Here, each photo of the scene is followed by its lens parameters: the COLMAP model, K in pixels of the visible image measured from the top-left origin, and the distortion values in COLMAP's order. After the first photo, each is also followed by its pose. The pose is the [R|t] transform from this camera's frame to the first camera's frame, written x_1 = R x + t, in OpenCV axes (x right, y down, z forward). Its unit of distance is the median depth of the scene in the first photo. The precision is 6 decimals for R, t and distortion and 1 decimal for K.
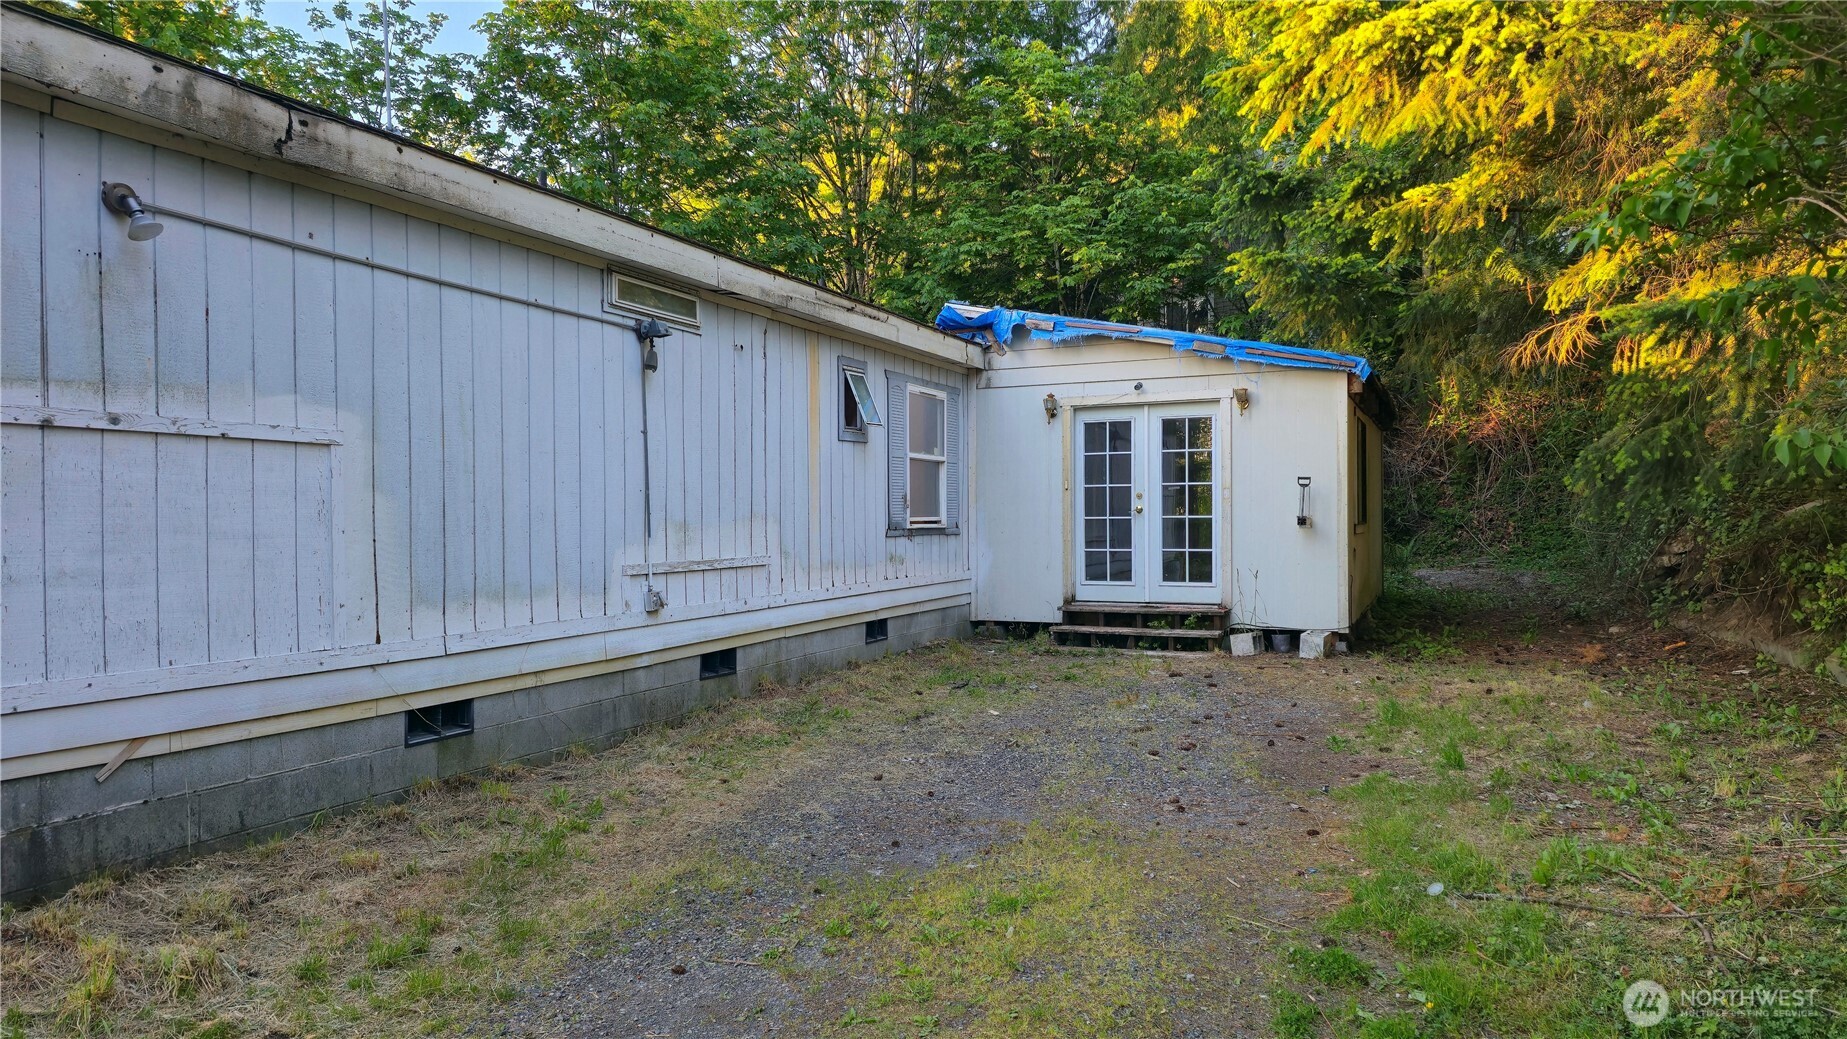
lens RADIAL K [[1209.9, 0, 934.2], [0, 1209.9, 518.2], [0, 0, 1]] dist [0.086773, -0.085351]
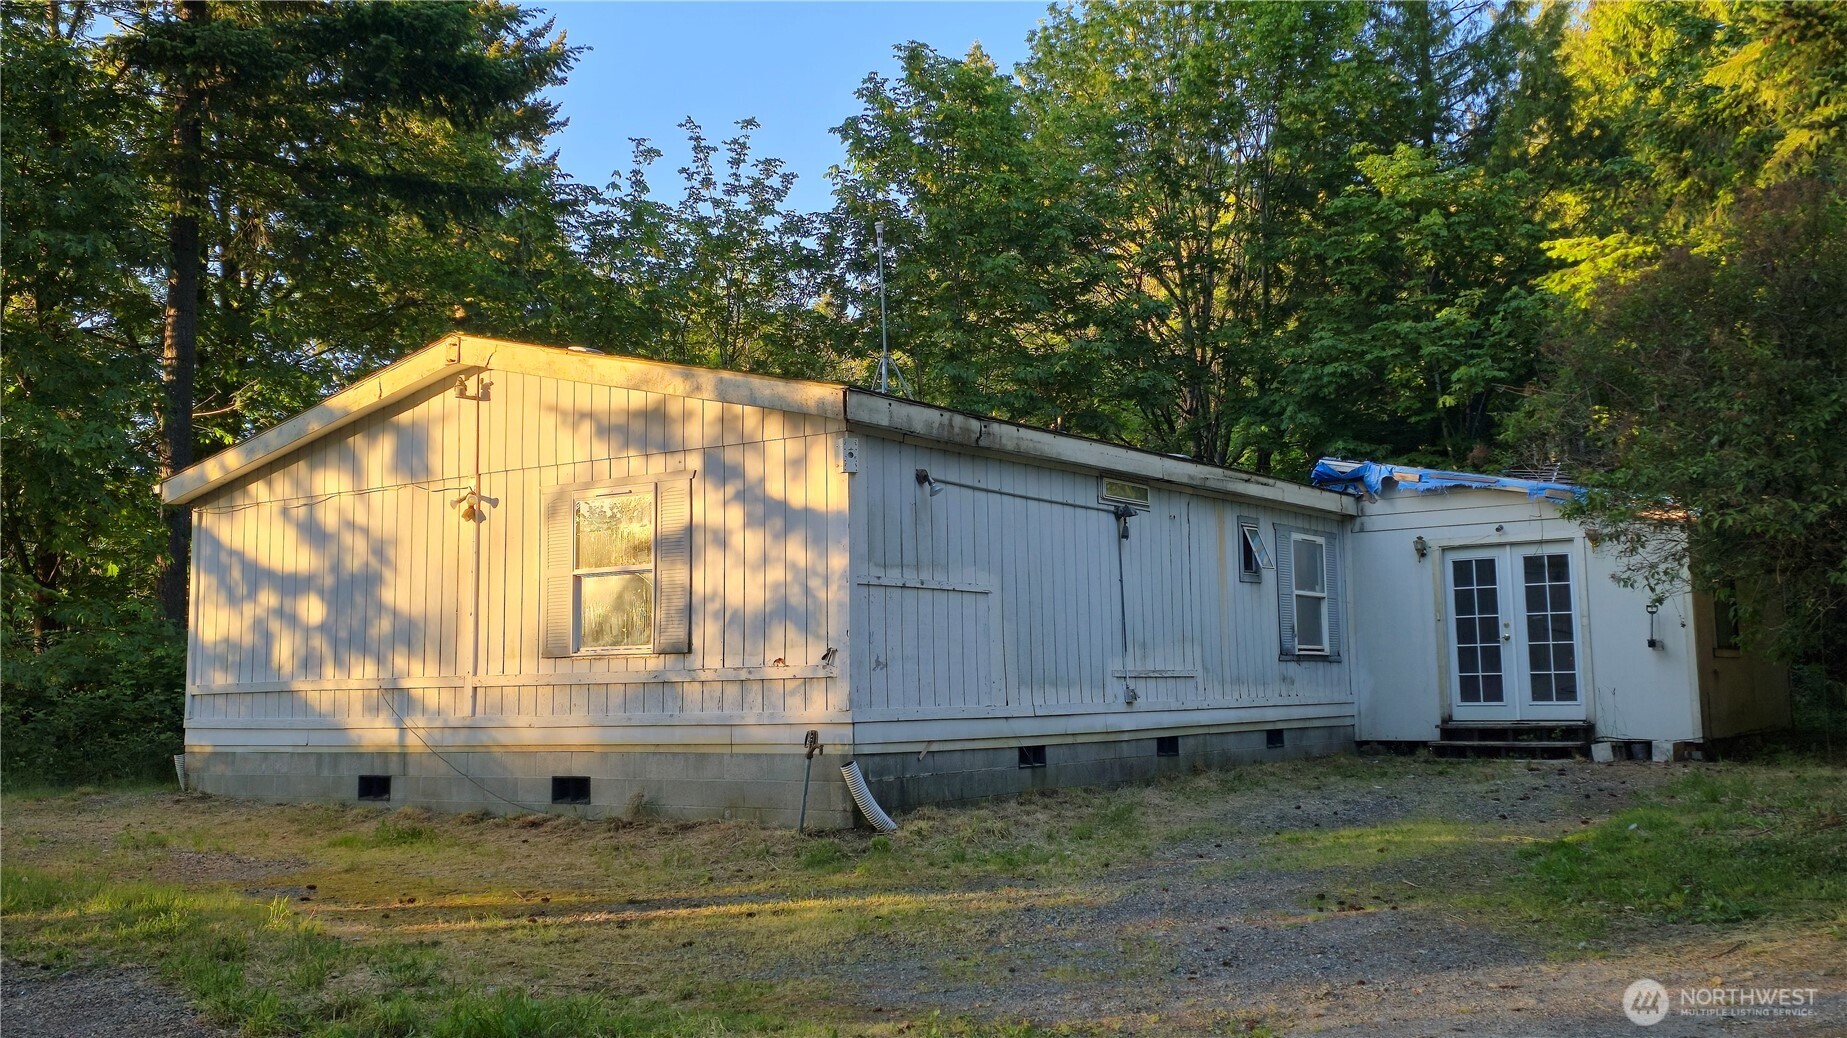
lens RADIAL K [[1720.3, 0, 929.3], [0, 1720.3, 480.6], [0, 0, 1]] dist [0.088219, 0.000000]
pose [[0.979293, -0.036238, -0.199176, -0.032087], [0.012050, 0.992539, -0.121331, 0.042447], [0.202087, 0.116419, 0.972423, -0.776271]]
